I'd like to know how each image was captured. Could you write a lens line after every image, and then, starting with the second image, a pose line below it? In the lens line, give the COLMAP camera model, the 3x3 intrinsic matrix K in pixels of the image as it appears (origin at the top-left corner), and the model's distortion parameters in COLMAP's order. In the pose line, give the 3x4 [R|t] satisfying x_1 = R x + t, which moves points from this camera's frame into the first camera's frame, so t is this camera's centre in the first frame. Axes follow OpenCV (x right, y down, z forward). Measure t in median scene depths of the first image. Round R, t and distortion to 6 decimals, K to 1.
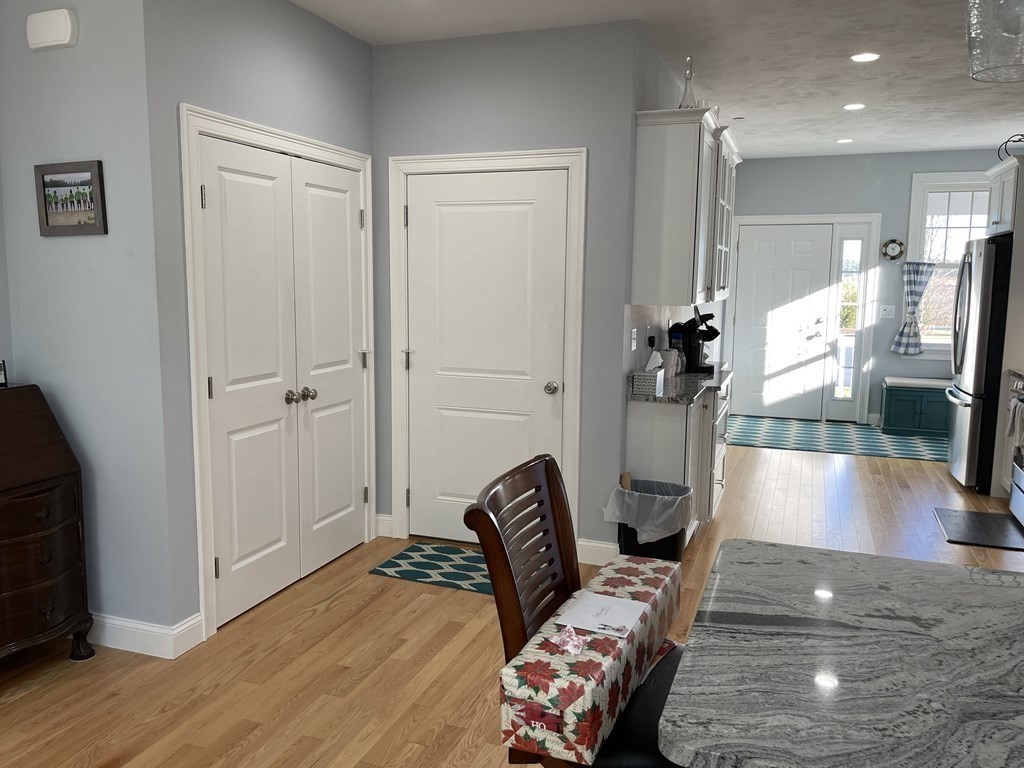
lens RADIAL K [[805.5, 0, 502.7], [0, 805.5, 381.7], [0, 0, 1]] dist [0.061785, -0.084539]
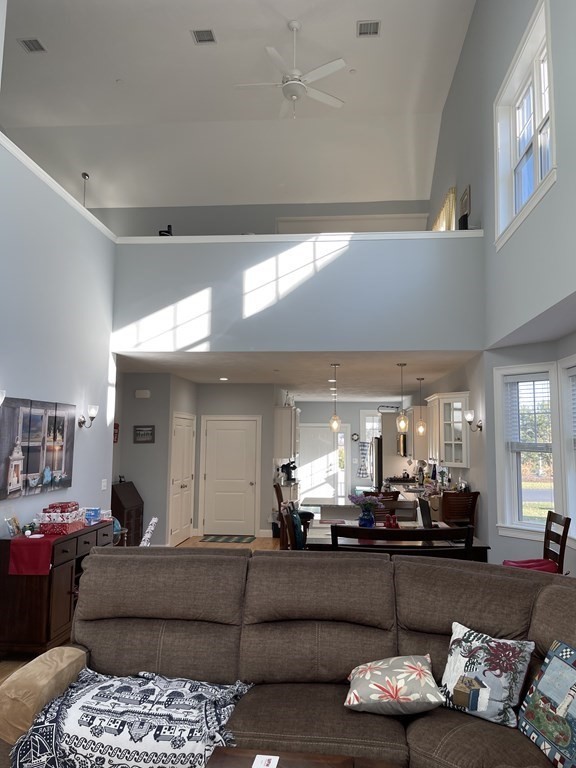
lens RADIAL K [[579.1, 0, 289.6], [0, 579.1, 380.3], [0, 0, 1]] dist [0.066351, -0.077919]
pose [[0.963186, 0.025683, 0.267606, -0.389504], [0.036162, 0.974002, -0.223635, 0.118064], [-0.266393, 0.225079, 0.937216, -1.238566]]
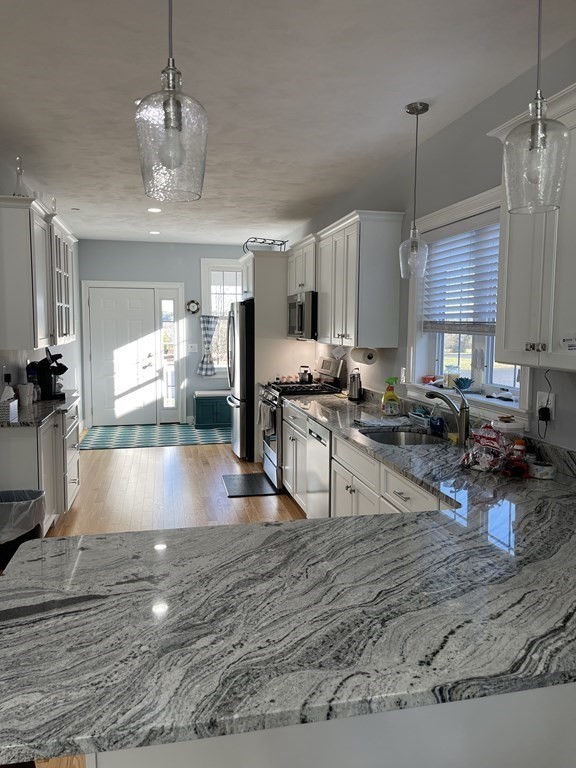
lens RADIAL K [[579.1, 0, 286.8], [0, 579.1, 378.7], [0, 0, 1]] dist [0.066351, -0.077919]
pose [[0.838659, -0.055775, 0.541794, 0.052858], [0.073947, 0.997192, -0.011808, -0.005911], [-0.539614, 0.049967, 0.840428, 0.004588]]
